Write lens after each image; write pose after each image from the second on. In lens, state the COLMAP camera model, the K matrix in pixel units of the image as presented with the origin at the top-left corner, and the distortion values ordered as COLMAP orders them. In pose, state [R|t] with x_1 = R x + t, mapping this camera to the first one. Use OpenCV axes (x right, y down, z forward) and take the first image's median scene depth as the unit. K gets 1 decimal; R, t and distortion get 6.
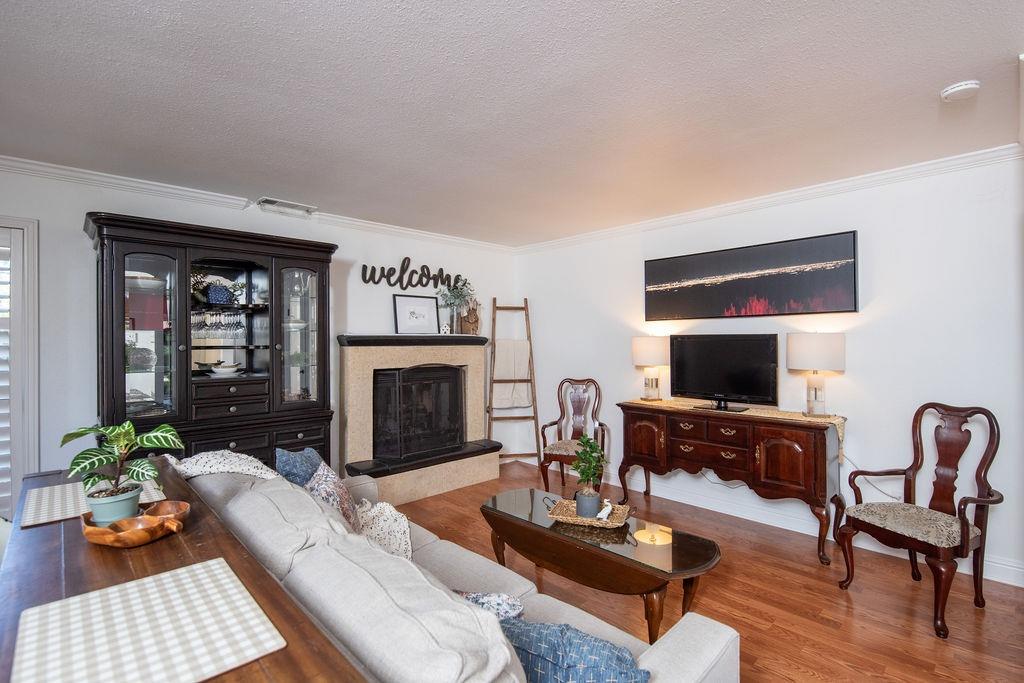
lens RADIAL K [[474.0, 0, 512.2], [0, 474.0, 337.1], [0, 0, 1]] dist [-0.004850, -0.004149]
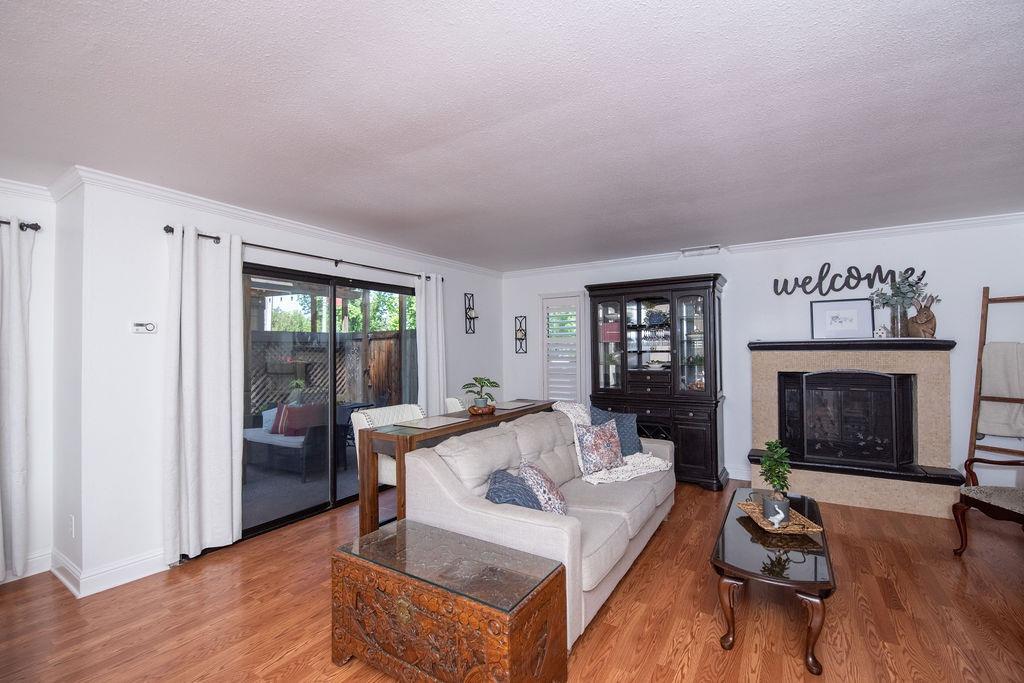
lens RADIAL K [[440.8, 0, 512.7], [0, 440.8, 344.1], [0, 0, 1]] dist [-0.015430, -0.001471]
pose [[0.233598, -0.011008, -0.972271, 0.514832], [0.015643, 0.999849, -0.007562, 0.000505], [0.972207, -0.013443, 0.233735, 0.131643]]
